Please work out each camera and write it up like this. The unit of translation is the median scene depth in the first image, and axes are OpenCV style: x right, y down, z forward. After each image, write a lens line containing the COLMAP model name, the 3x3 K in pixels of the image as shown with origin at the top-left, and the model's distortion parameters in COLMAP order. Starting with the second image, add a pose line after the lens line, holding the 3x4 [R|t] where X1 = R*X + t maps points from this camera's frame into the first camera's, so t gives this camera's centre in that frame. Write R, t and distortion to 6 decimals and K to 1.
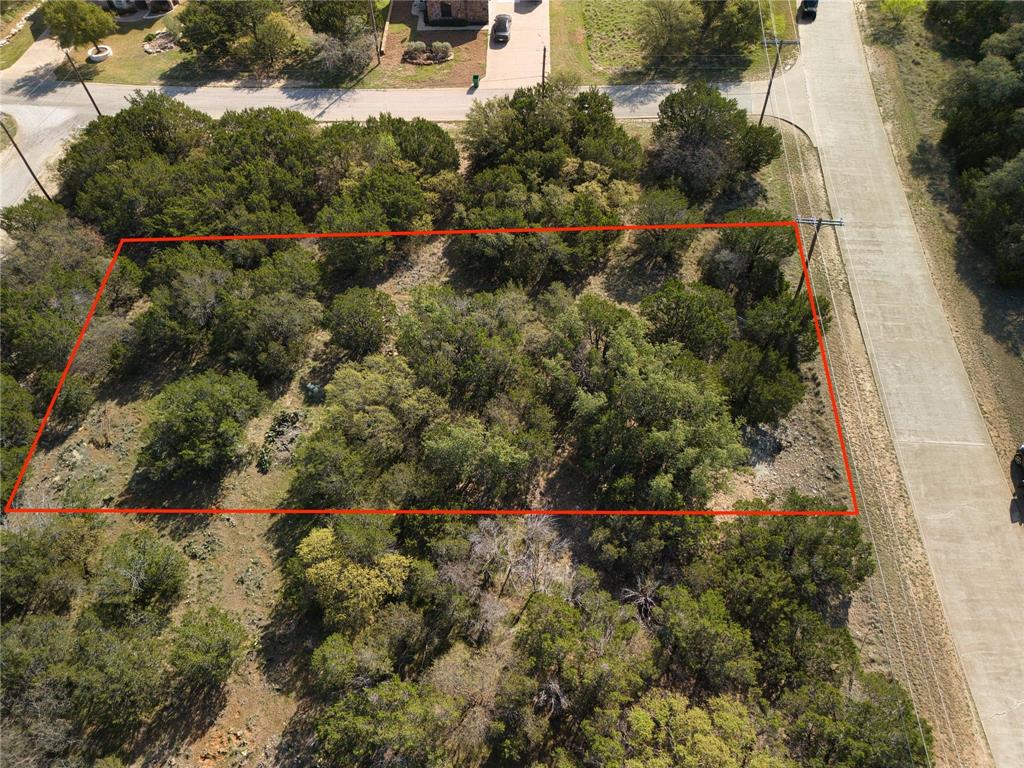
lens RADIAL K [[723.7, 0, 516.8], [0, 723.7, 379.3], [0, 0, 1]] dist [0.033224, -0.007756]
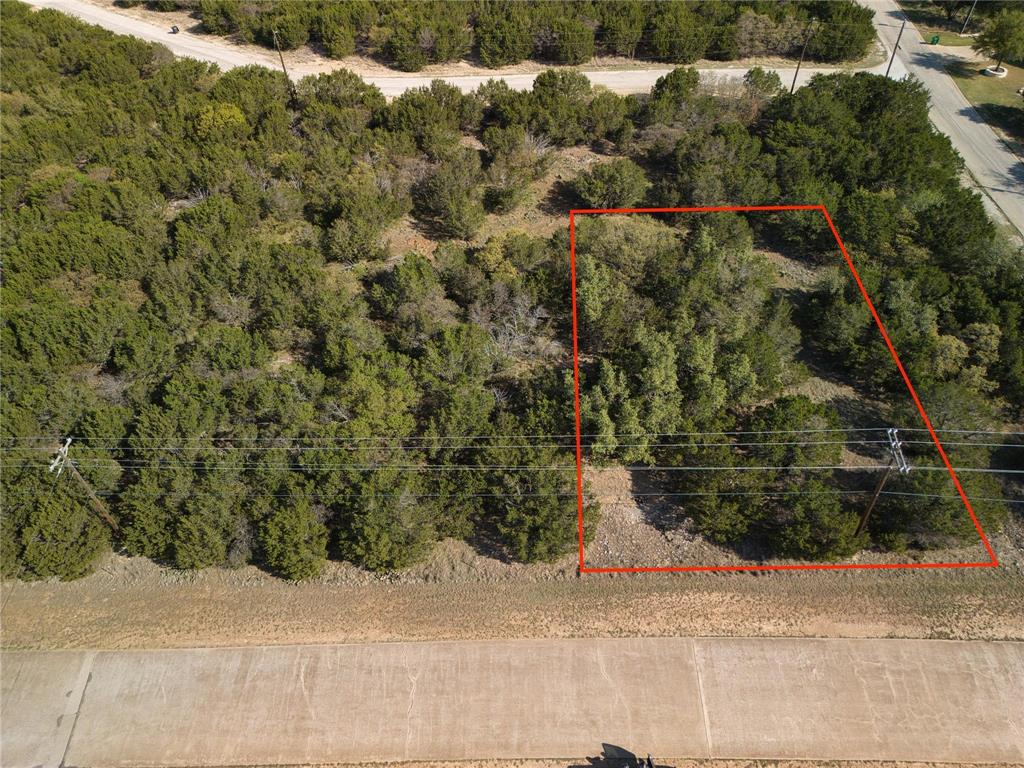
lens RADIAL K [[714.9, 0, 515.6], [0, 714.9, 380.7], [0, 0, 1]] dist [0.072637, -0.057538]
pose [[0.039756, 0.740084, -0.671338, 0.787864], [-0.780562, 0.442454, 0.441539, -0.245596], [0.623812, 0.506468, 0.595272, 0.182055]]
